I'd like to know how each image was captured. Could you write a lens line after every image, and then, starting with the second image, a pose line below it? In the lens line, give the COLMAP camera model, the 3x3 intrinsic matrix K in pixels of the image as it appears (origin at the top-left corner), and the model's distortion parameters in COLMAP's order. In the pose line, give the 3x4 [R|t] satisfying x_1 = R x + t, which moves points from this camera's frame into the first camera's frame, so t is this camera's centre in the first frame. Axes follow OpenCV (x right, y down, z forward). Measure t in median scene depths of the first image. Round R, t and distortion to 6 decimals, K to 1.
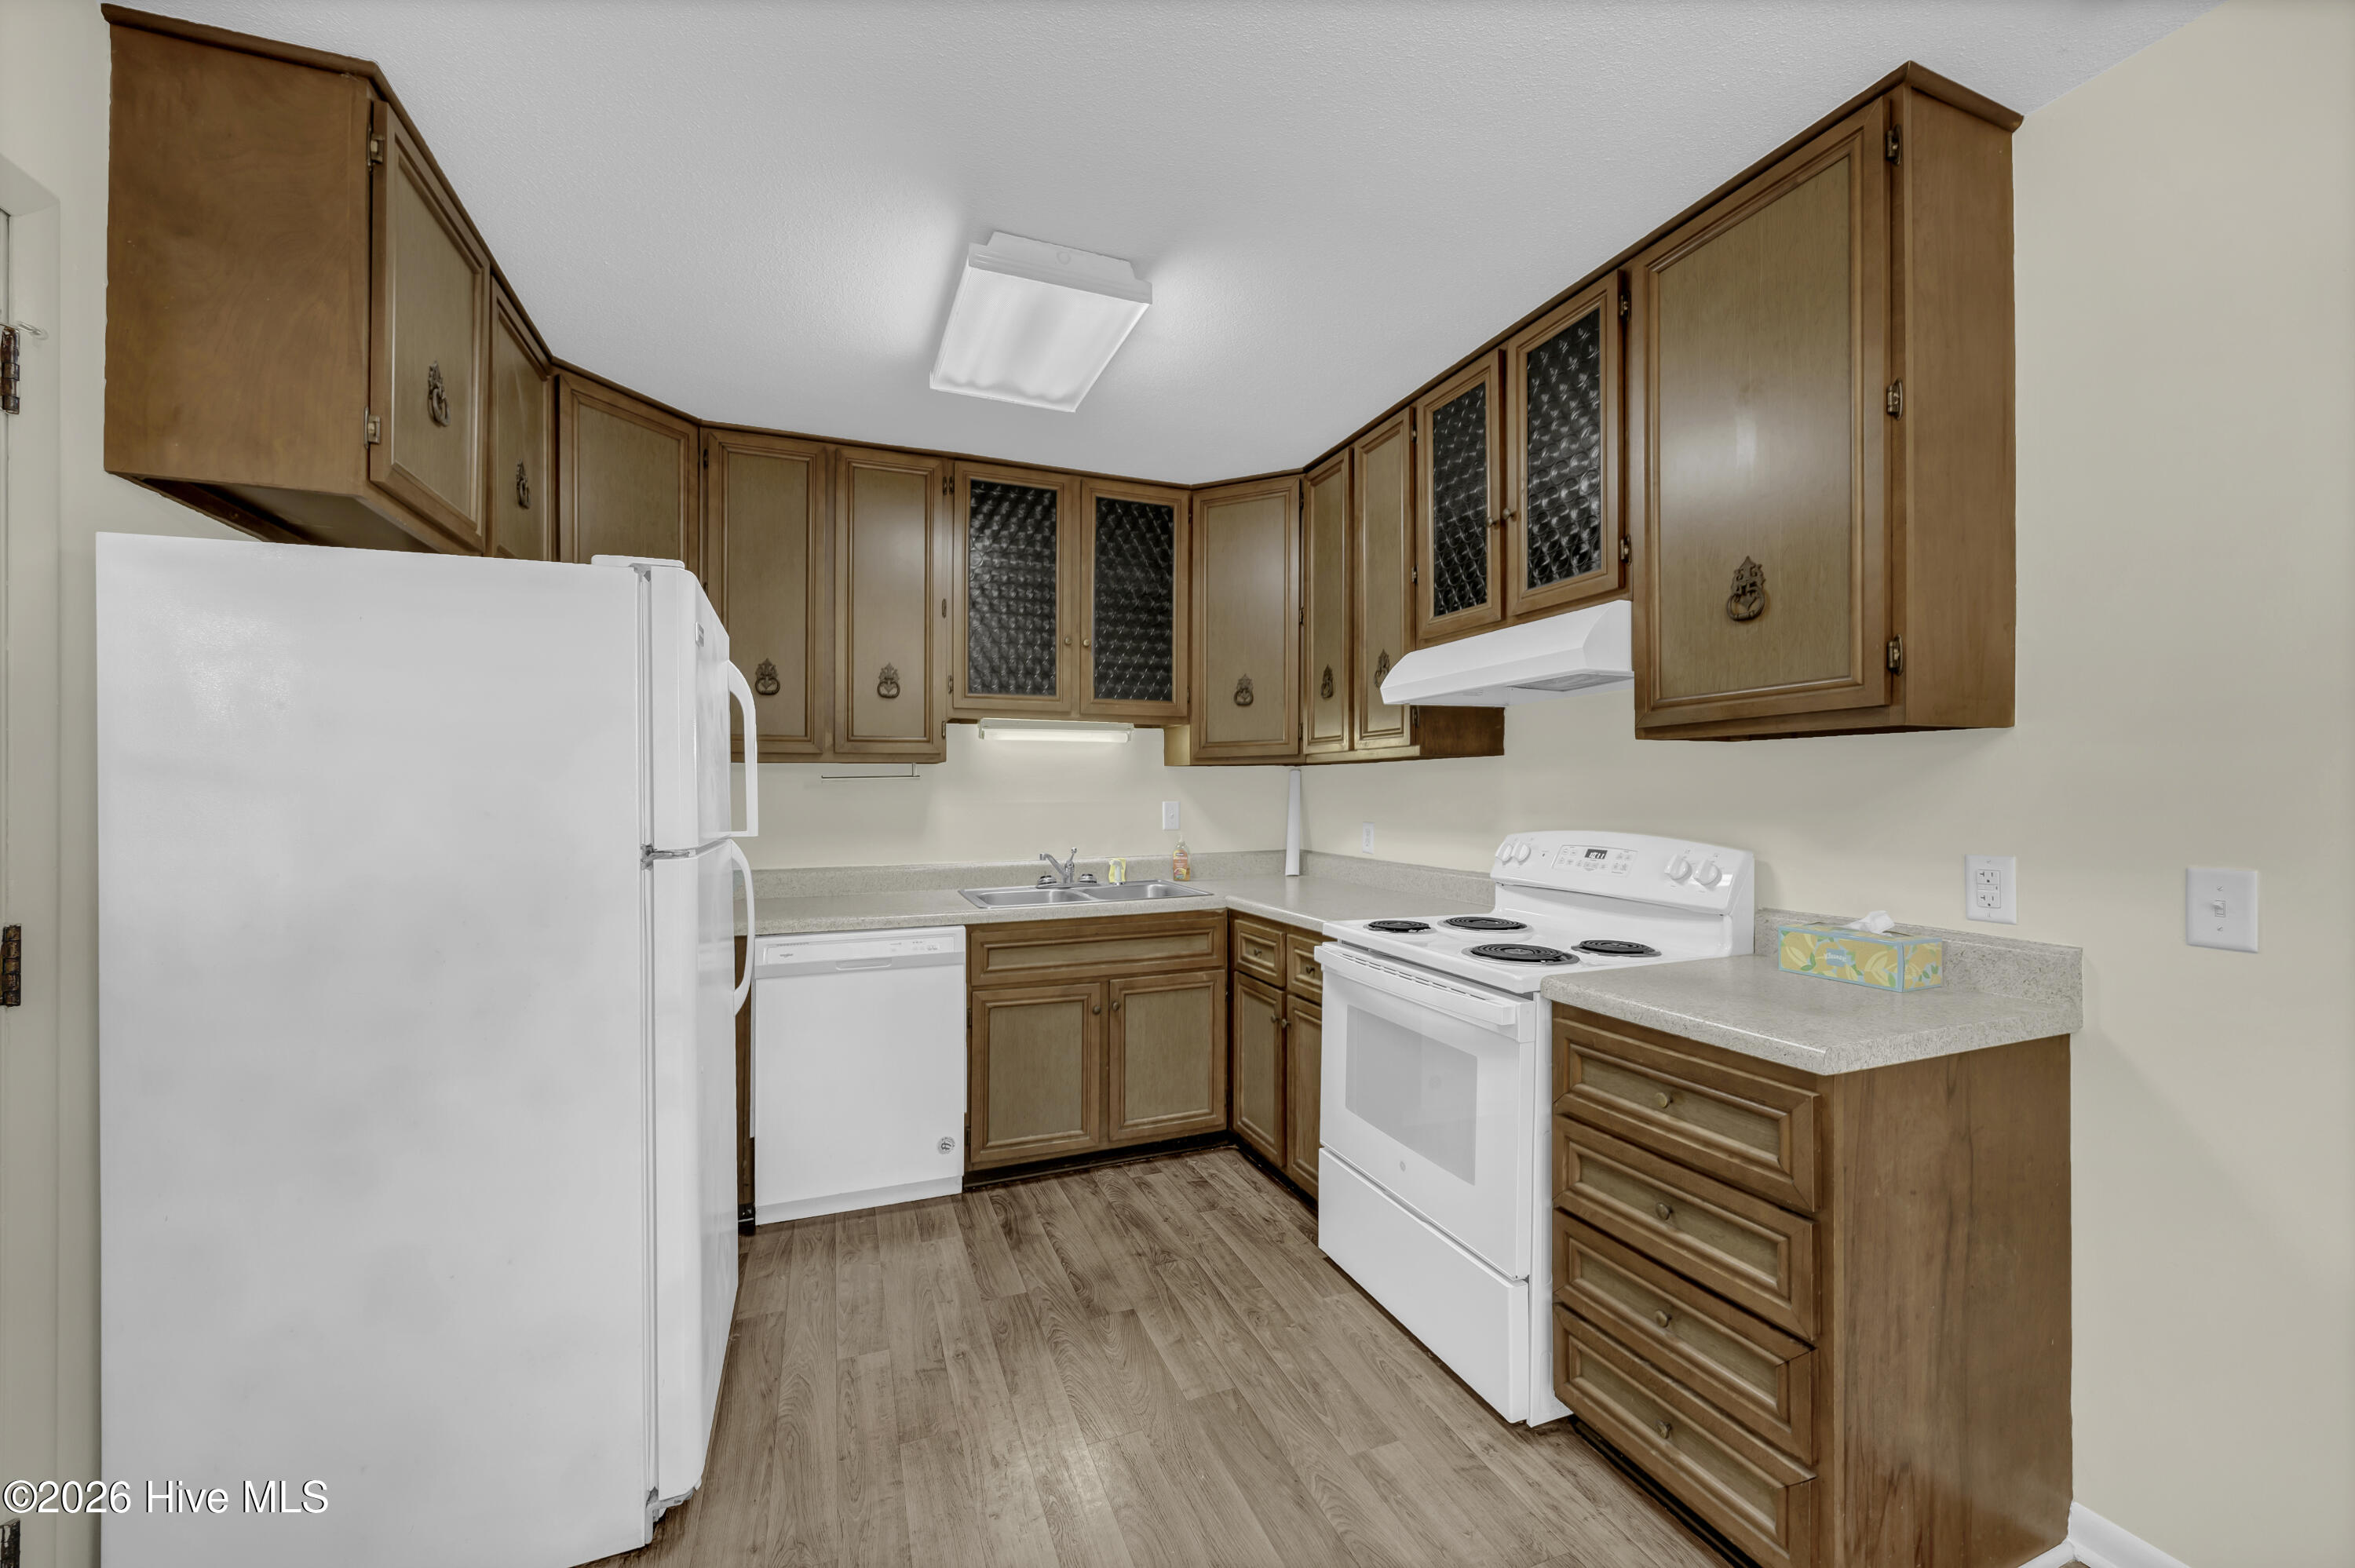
lens RADIAL K [[910.3, 0, 1190.9], [0, 910.3, 783.2], [0, 0, 1]] dist [-0.002177, -0.000657]
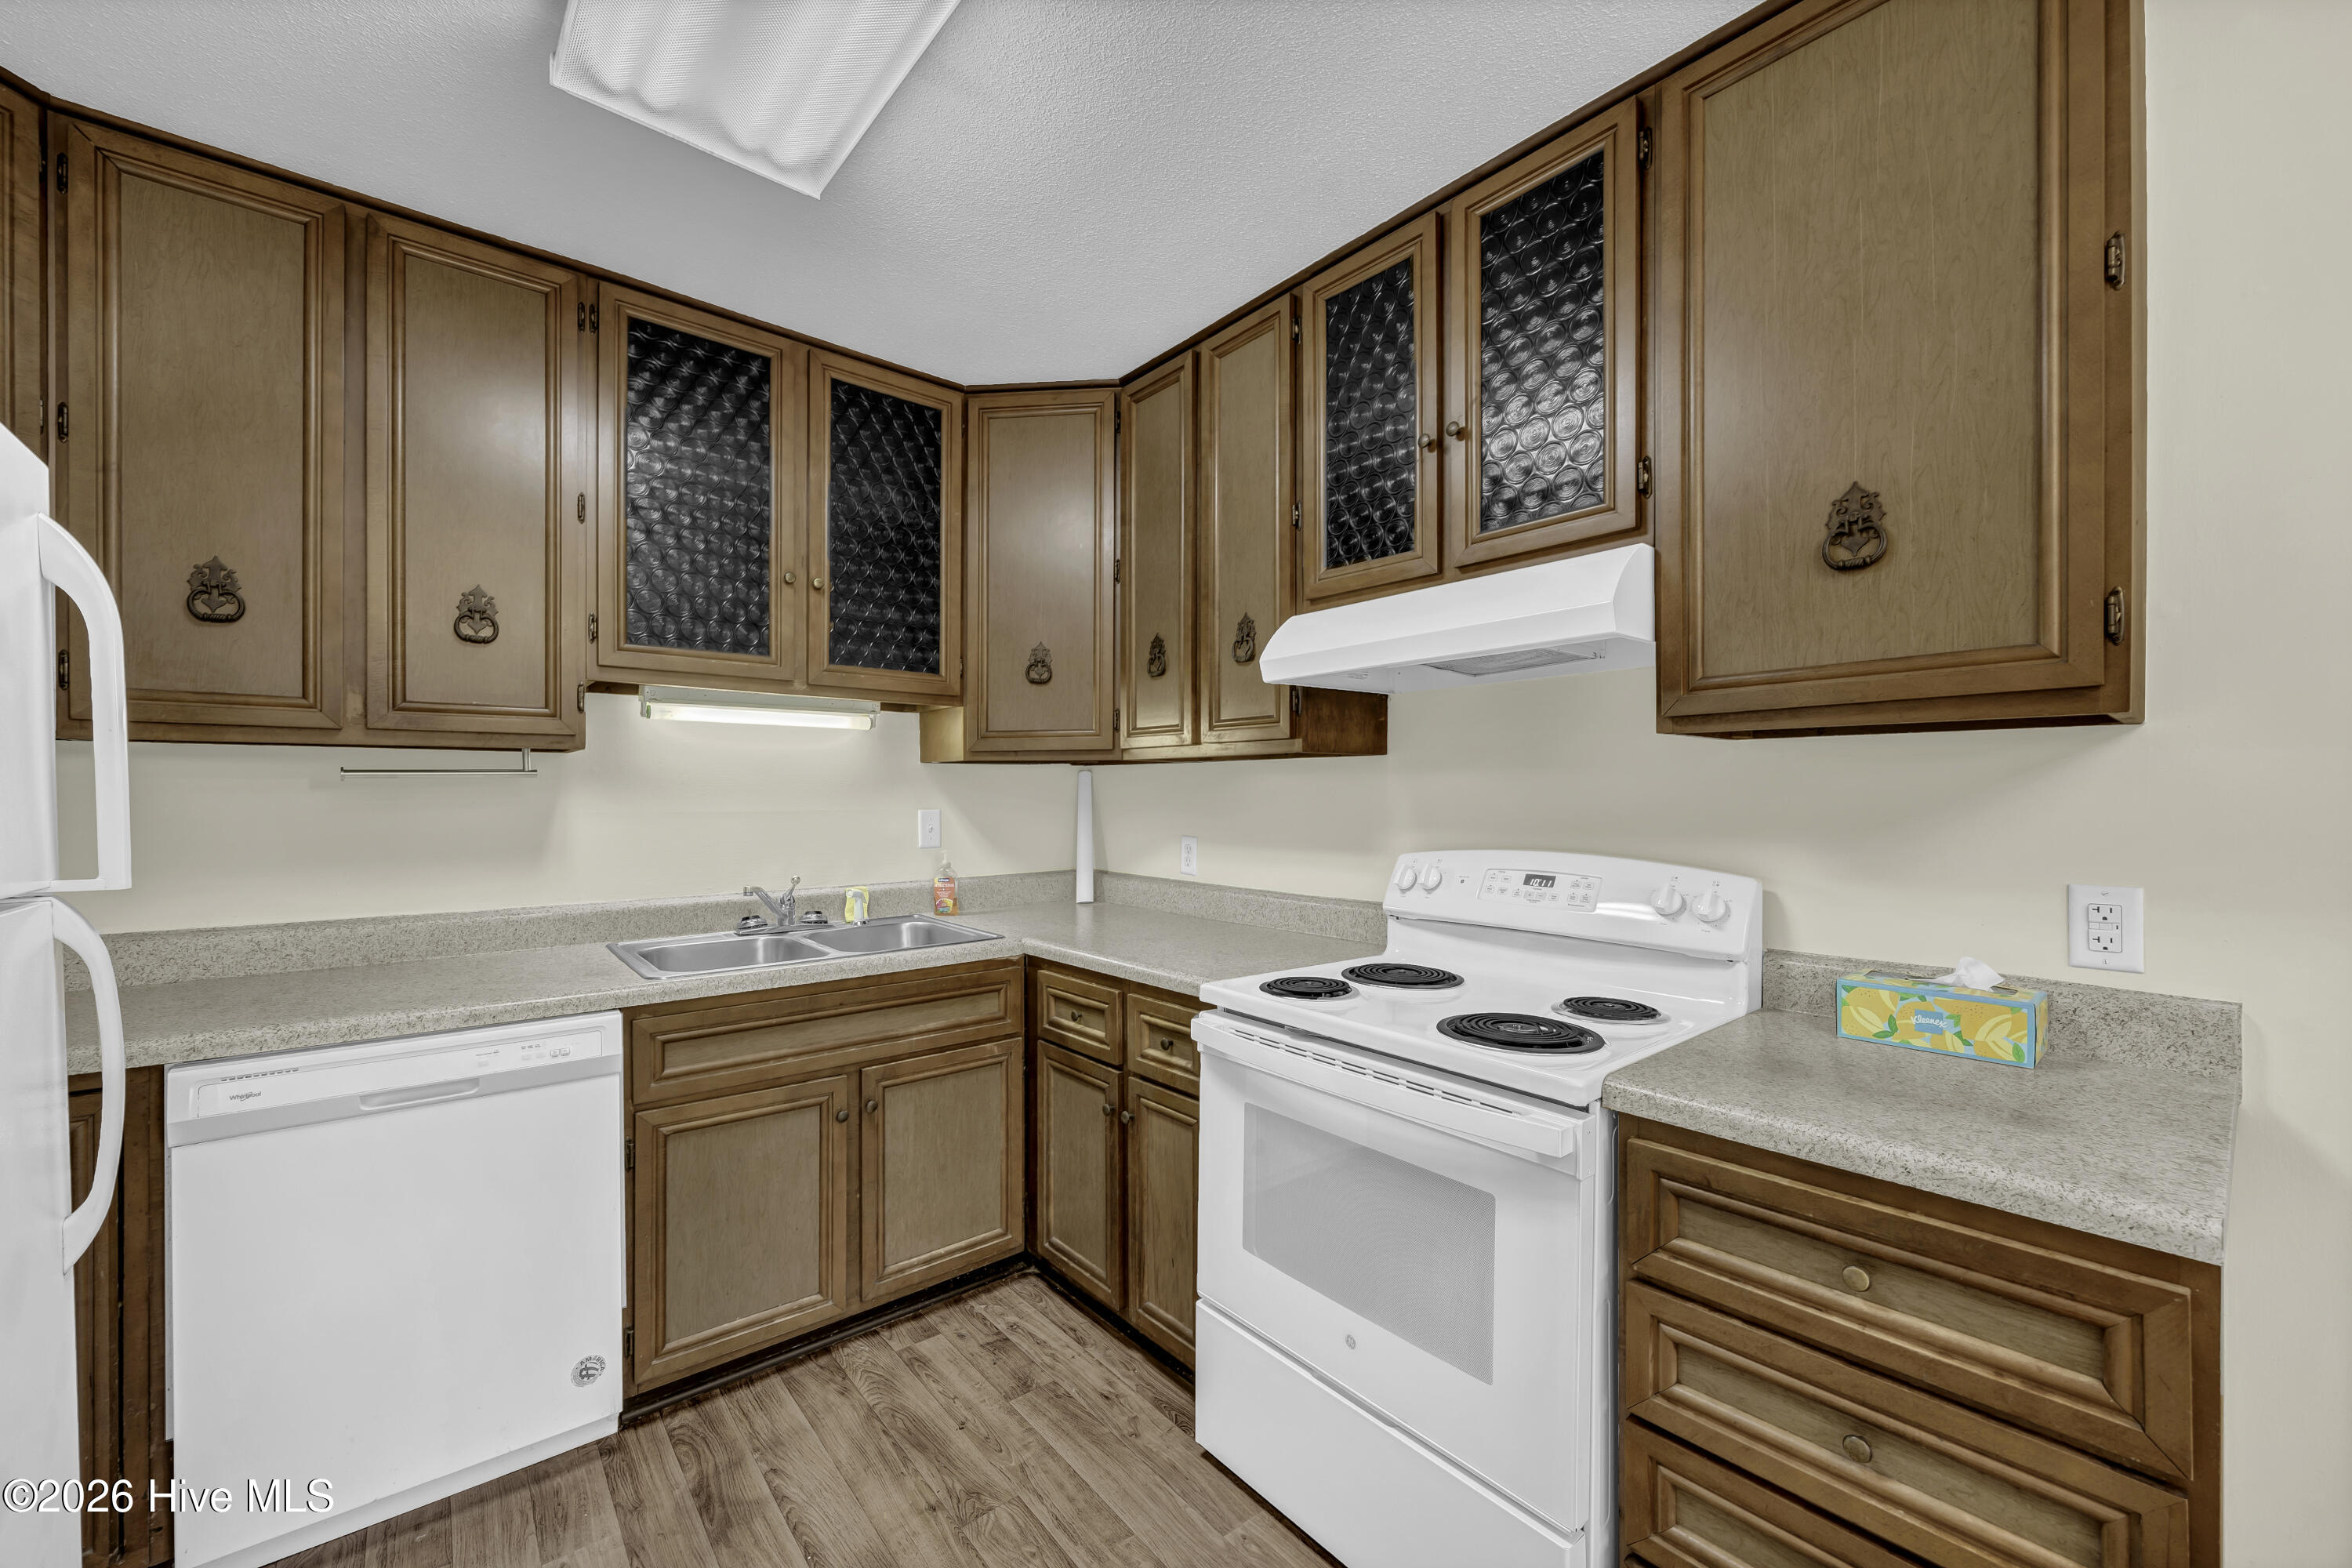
lens RADIAL K [[909.3, 0, 1192.1], [0, 909.3, 804.8], [0, 0, 1]] dist [-0.002177, -0.000657]
pose [[0.947917, 0.001445, 0.318515, -0.074558], [-0.007981, 0.999783, 0.019217, -0.000386], [-0.318418, -0.020758, 0.947723, 0.283617]]
